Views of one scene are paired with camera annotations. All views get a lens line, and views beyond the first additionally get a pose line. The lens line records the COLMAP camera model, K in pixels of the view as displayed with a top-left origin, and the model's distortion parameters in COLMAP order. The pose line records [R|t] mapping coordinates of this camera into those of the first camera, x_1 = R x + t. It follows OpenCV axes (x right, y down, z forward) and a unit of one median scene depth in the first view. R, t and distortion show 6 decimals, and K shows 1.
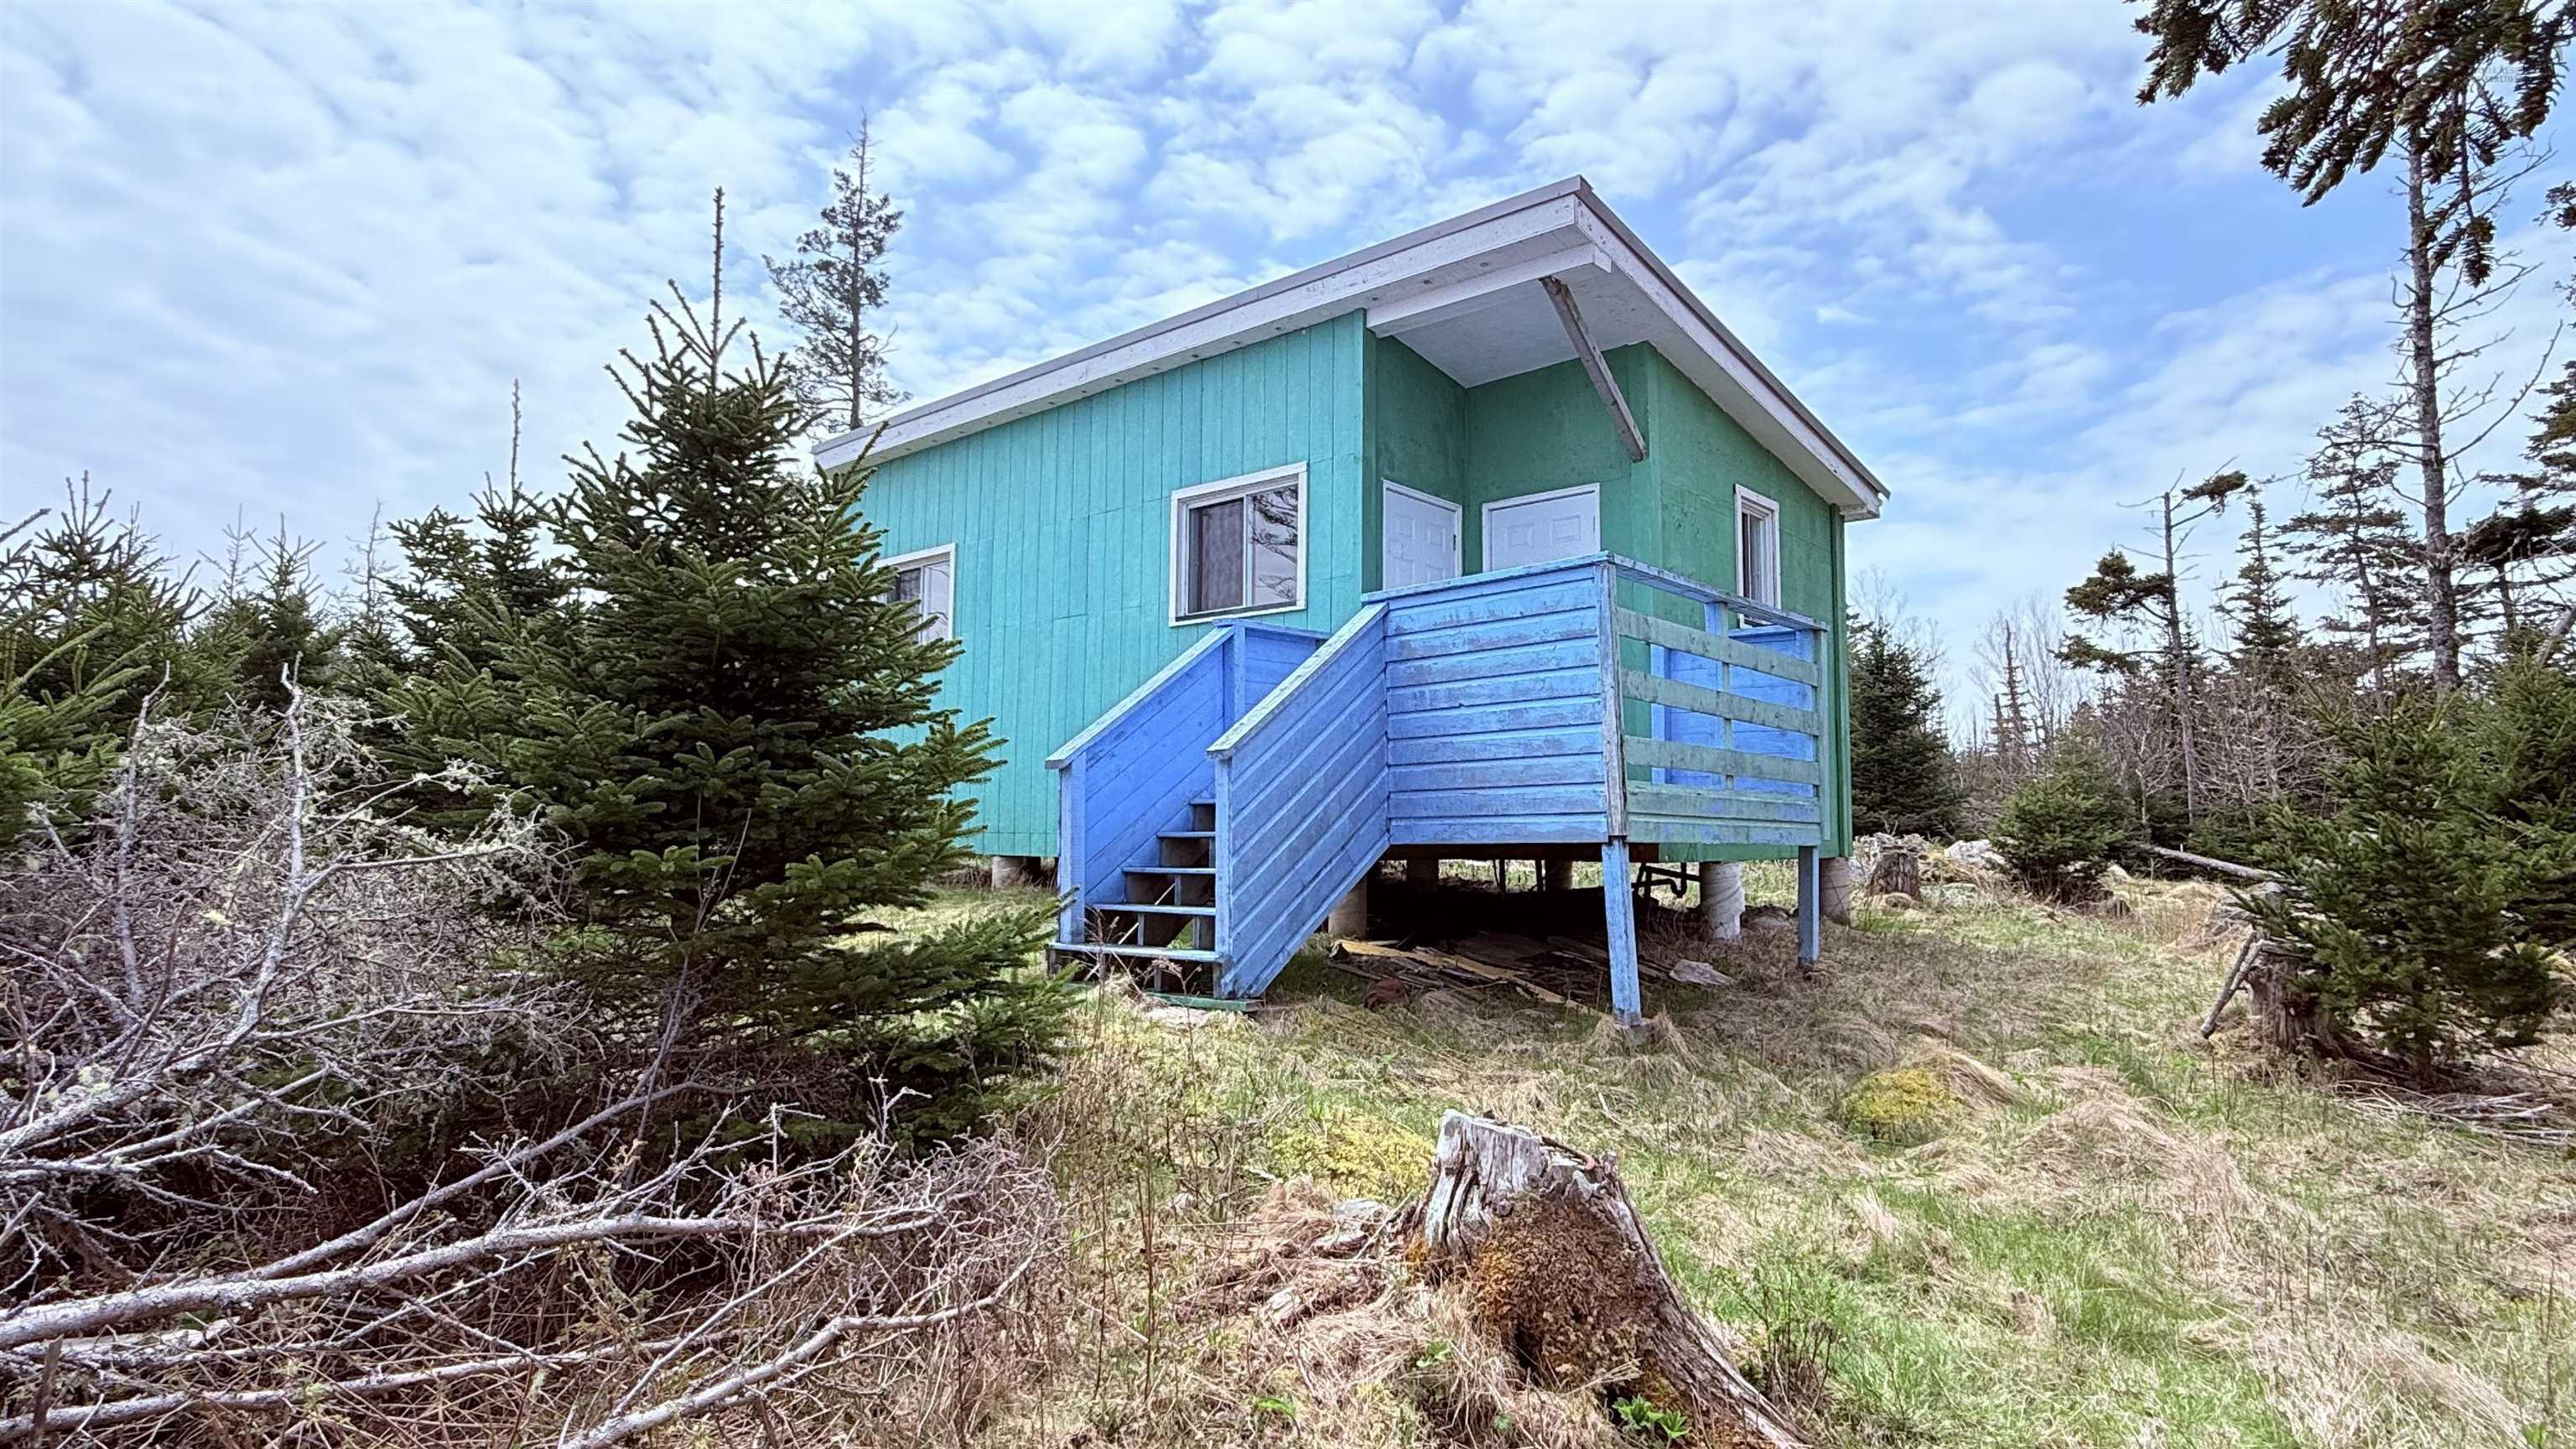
lens RADIAL K [[1415.0, 0, 1289.9], [0, 1415.0, 734.4], [0, 0, 1]] dist [-0.006432, 0.000316]
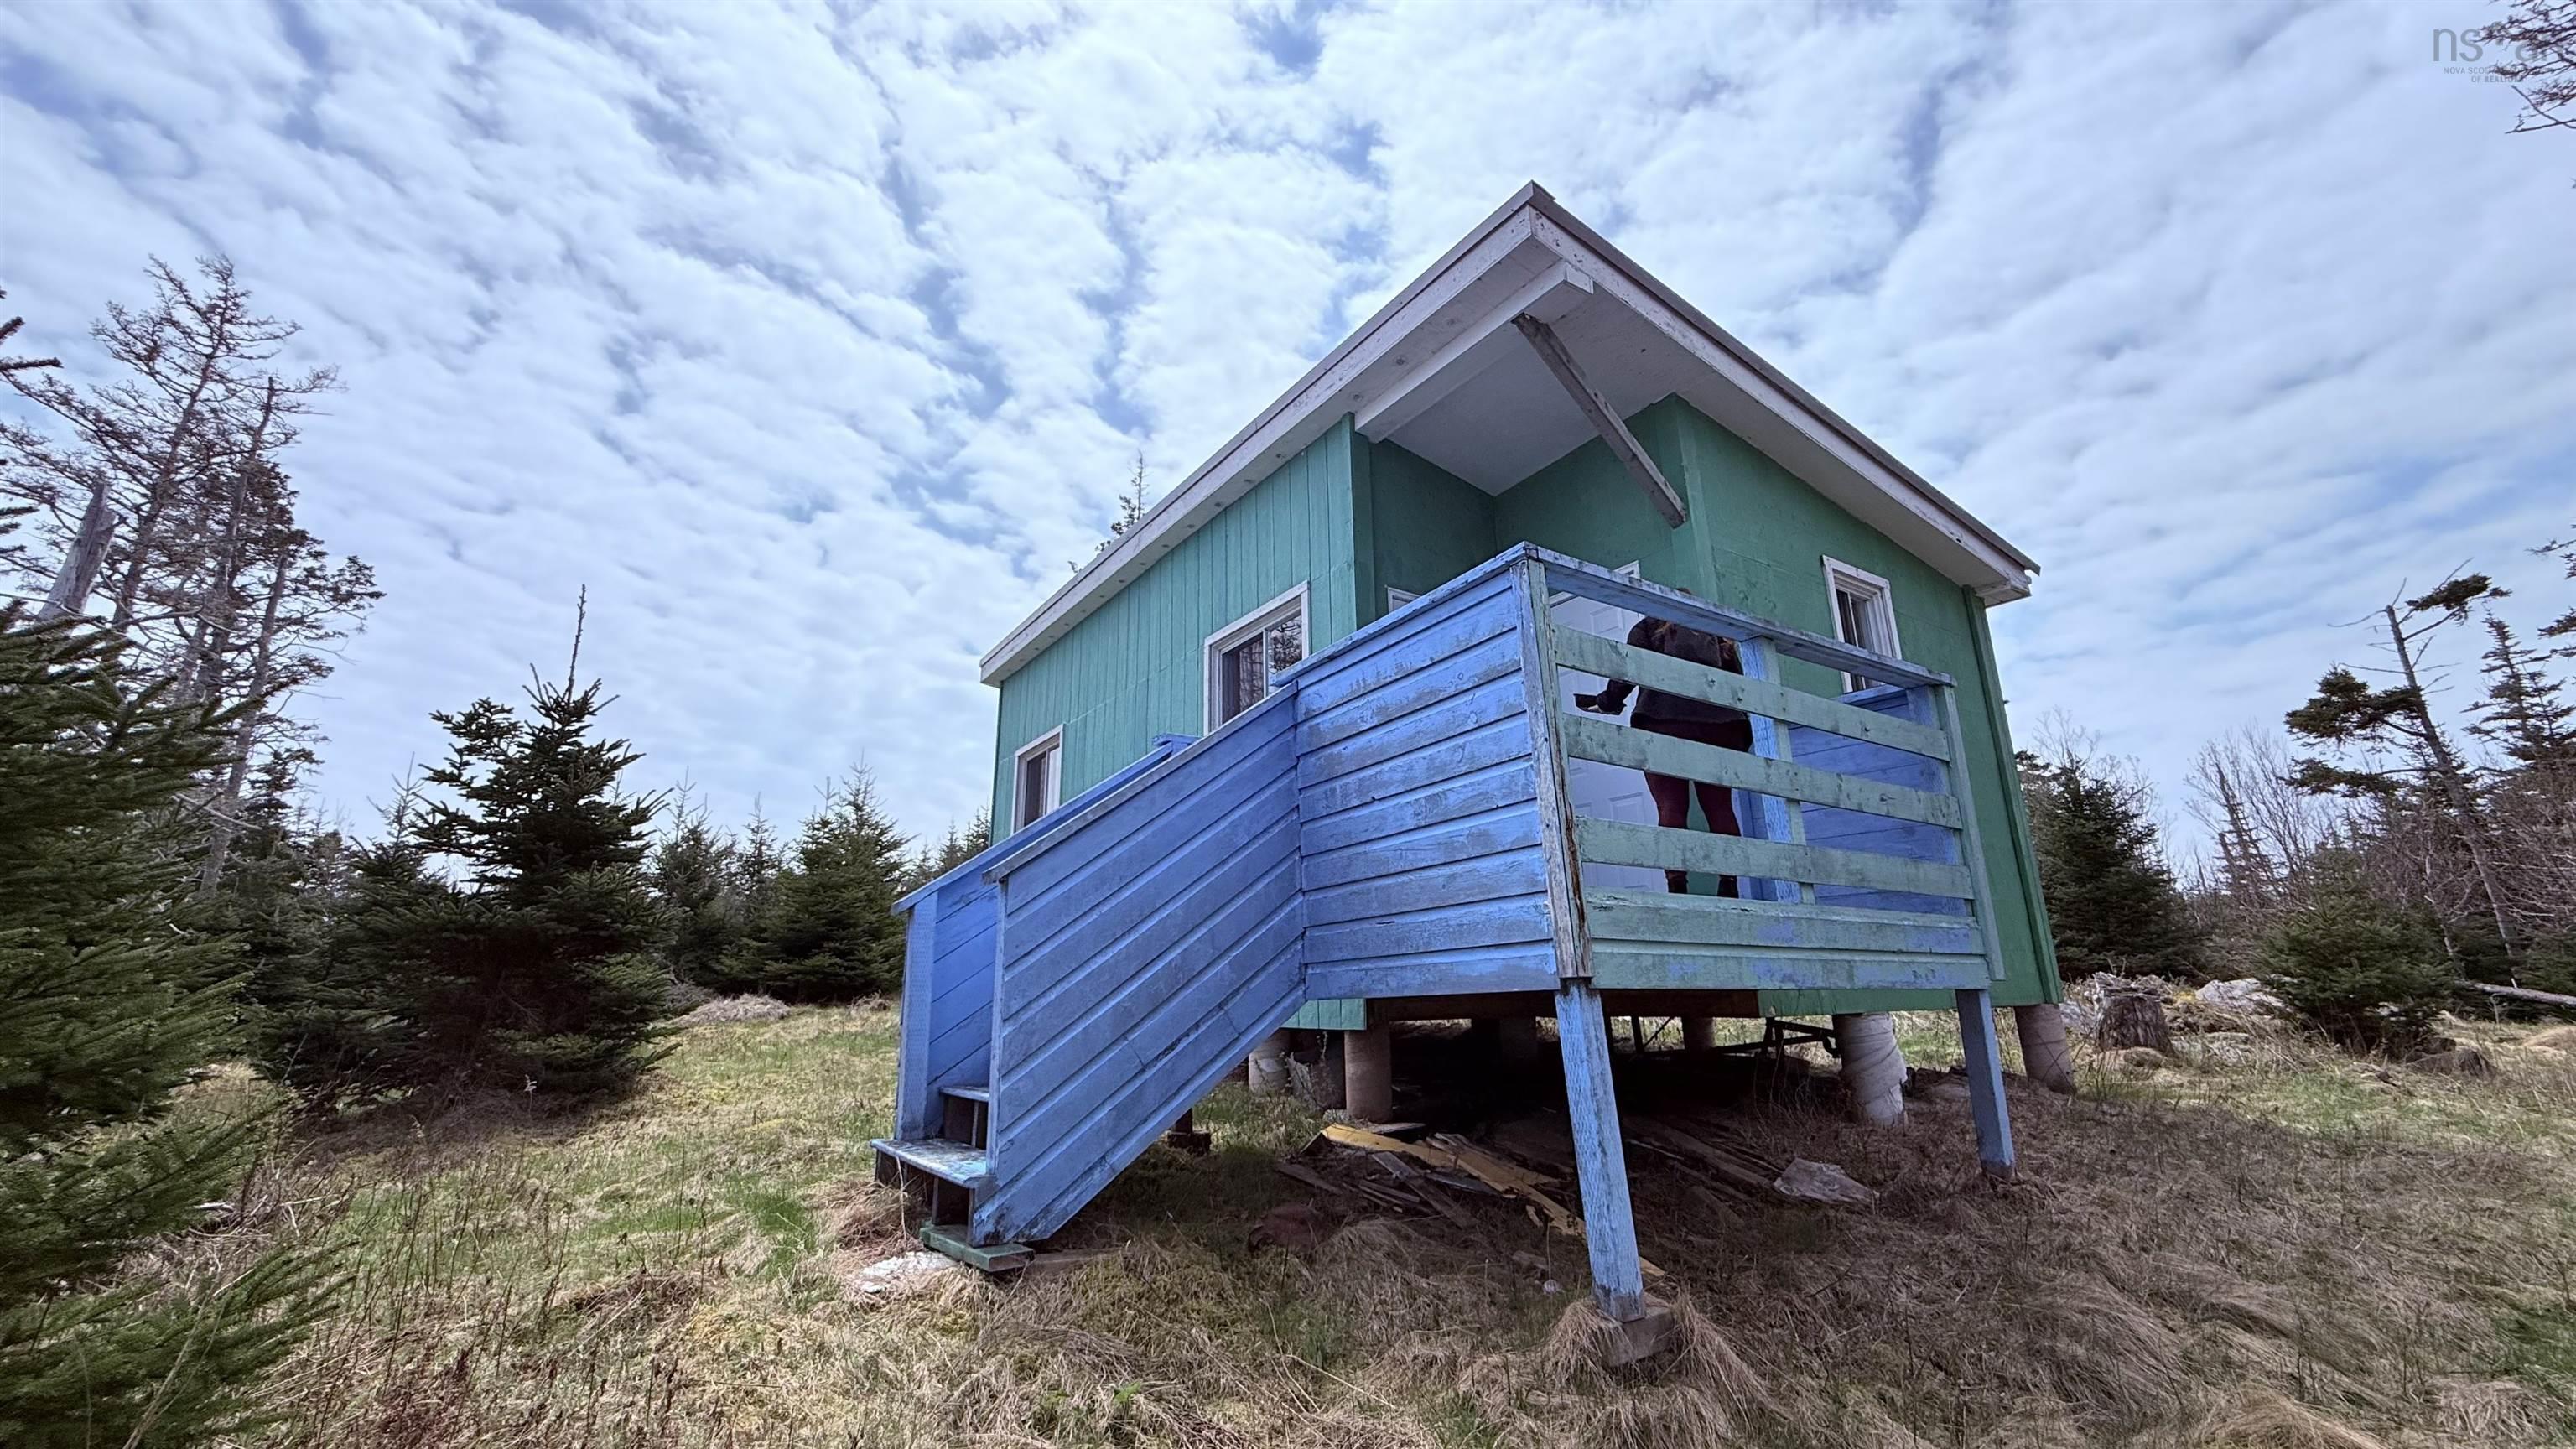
lens RADIAL K [[1044.3, 0, 1282.5], [0, 1044.3, 725.0], [0, 0, 1]] dist [-0.001780, 0.000548]
pose [[0.964456, -0.088544, -0.248967, 0.125996], [0.041411, 0.981192, -0.188540, 0.024043], [0.260978, 0.171529, 0.949983, 0.282537]]
